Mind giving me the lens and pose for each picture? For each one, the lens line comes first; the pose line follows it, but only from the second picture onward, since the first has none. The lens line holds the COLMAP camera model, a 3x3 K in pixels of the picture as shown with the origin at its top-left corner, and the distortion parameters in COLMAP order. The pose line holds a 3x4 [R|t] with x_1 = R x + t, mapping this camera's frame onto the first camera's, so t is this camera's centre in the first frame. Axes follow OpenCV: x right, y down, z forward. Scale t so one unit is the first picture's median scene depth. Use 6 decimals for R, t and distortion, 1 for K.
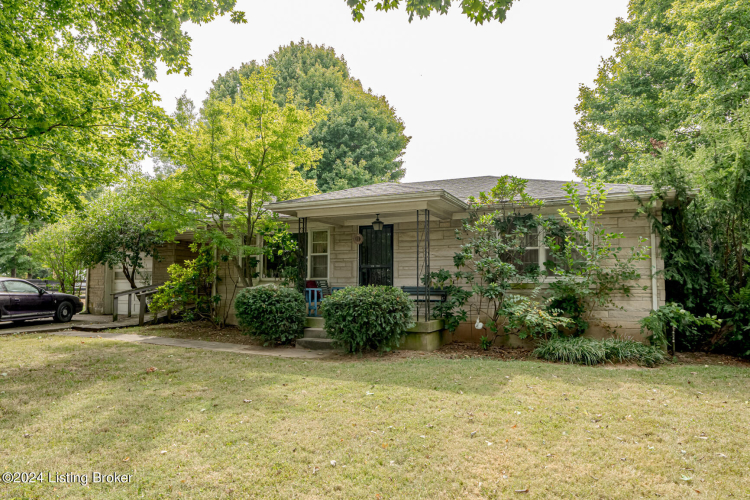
lens RADIAL K [[492.8, 0, 374.6], [0, 492.8, 245.5], [0, 0, 1]] dist [-0.010220, -0.000906]
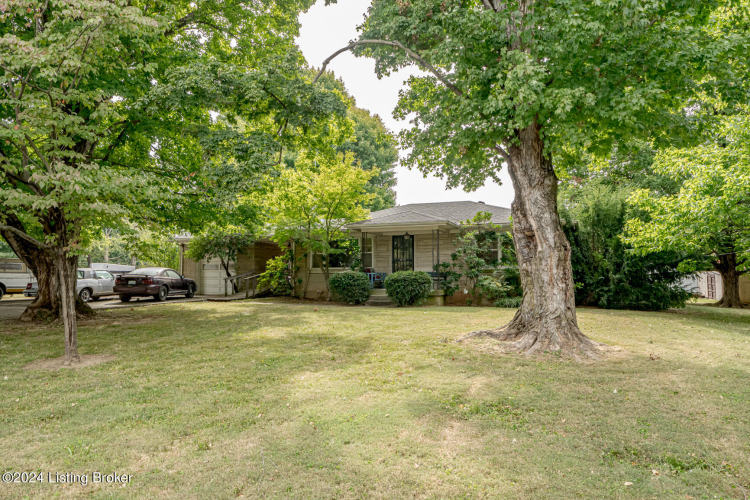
lens RADIAL K [[519.9, 0, 375.1], [0, 519.9, 254.6], [0, 0, 1]] dist [0.000592, -0.000146]
pose [[0.997821, -0.001678, 0.065953, -0.246729], [-0.000655, 0.999375, 0.035331, -0.045987], [-0.065971, -0.035297, 0.997197, -0.886781]]
